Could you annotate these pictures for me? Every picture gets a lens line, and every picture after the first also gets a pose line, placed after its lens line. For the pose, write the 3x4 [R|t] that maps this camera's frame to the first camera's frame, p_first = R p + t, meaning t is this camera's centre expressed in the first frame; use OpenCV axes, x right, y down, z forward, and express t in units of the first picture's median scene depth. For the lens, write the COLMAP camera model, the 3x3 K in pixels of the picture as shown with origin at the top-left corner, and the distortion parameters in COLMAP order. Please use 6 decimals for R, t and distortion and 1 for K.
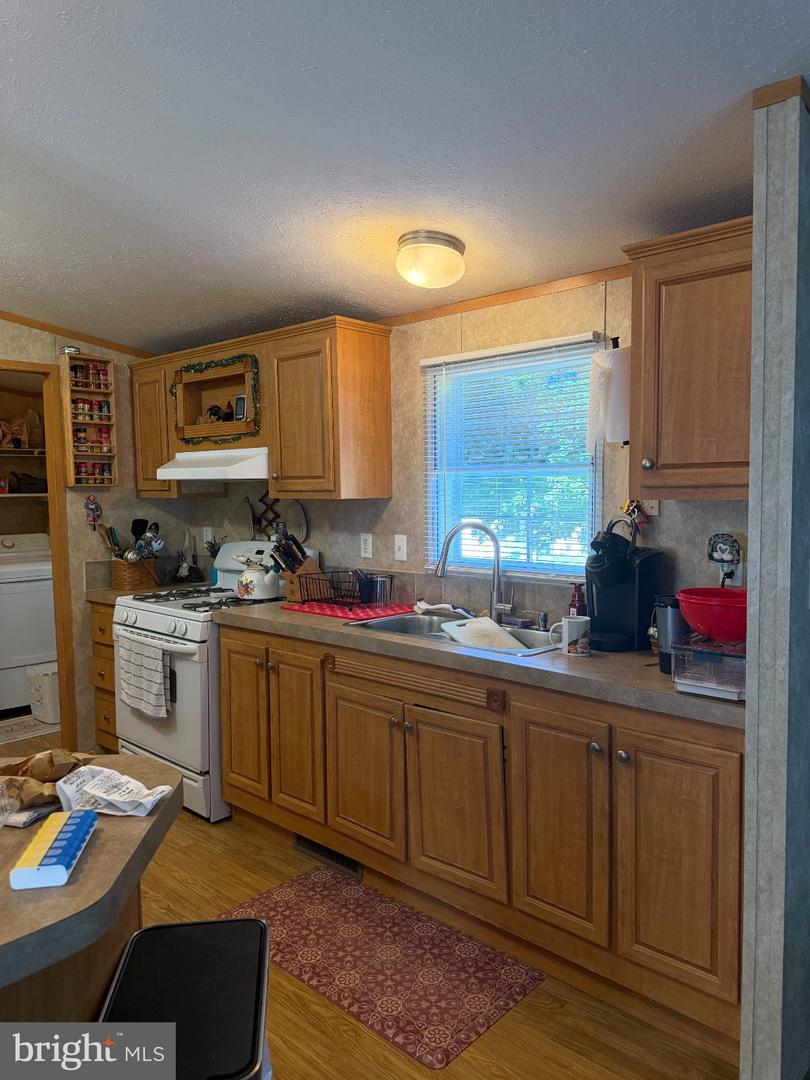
lens RADIAL K [[756.4, 0, 412.1], [0, 756.4, 544.4], [0, 0, 1]] dist [0.041401, -0.048806]
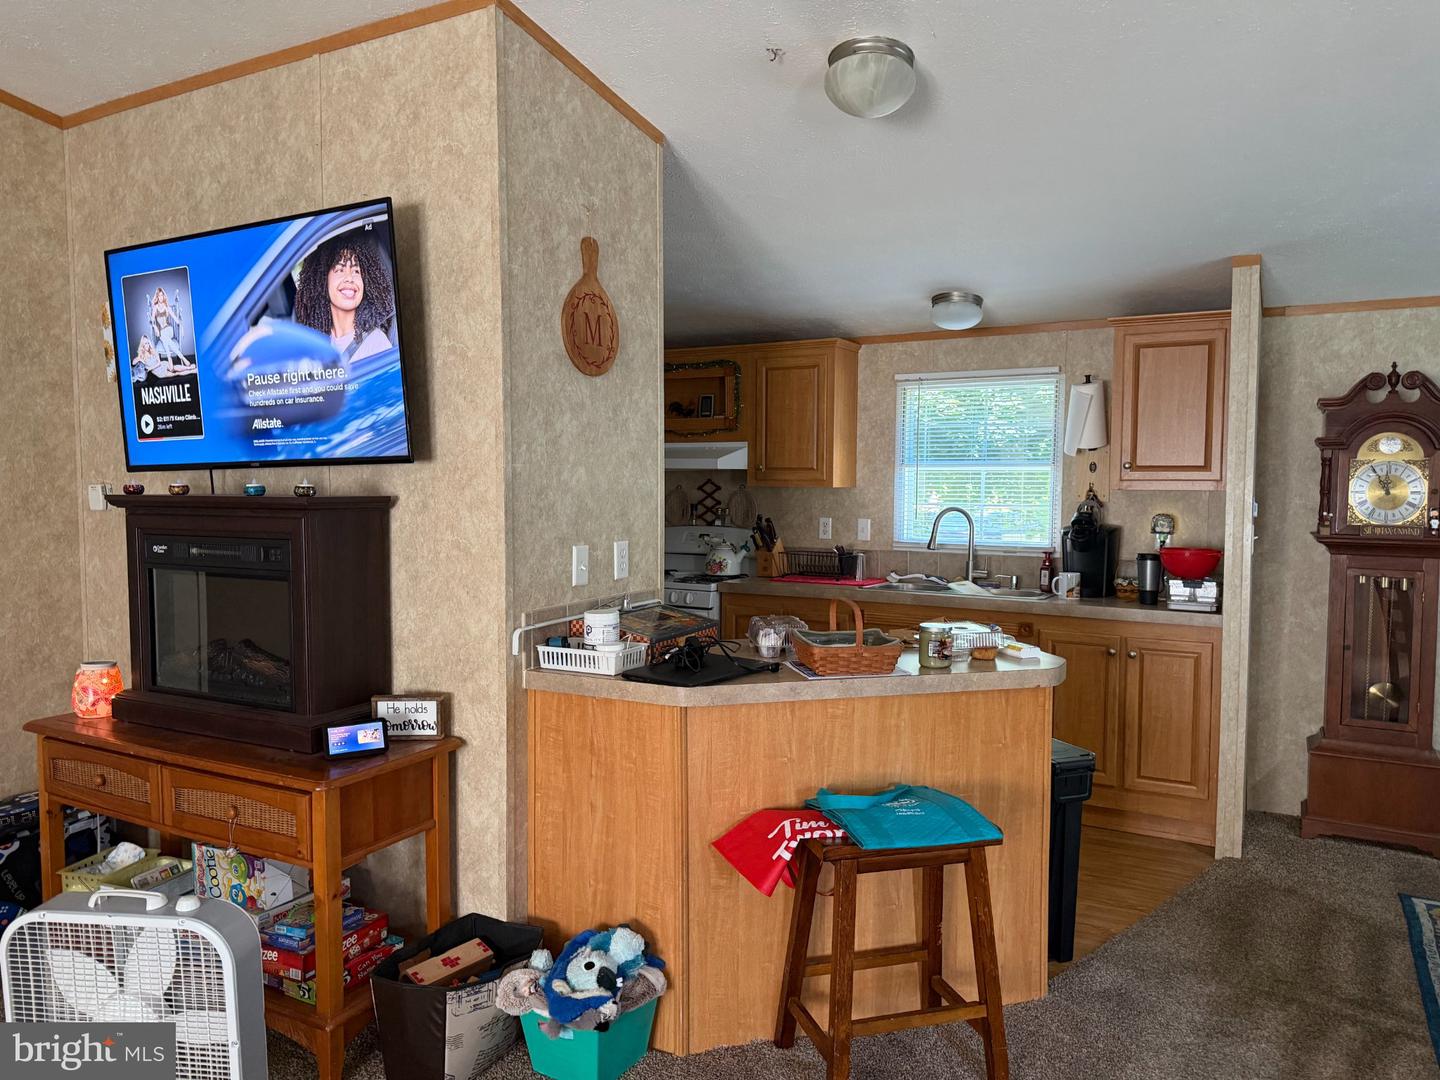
lens RADIAL K [[1008.6, 0, 709.4], [0, 1008.6, 541.9], [0, 0, 1]] dist [0.041401, -0.048806]
pose [[0.973663, 0.002215, 0.227983, -0.640678], [0.000946, 0.999905, -0.013755, 0.047654], [-0.227991, 0.013609, 0.973568, -0.507386]]
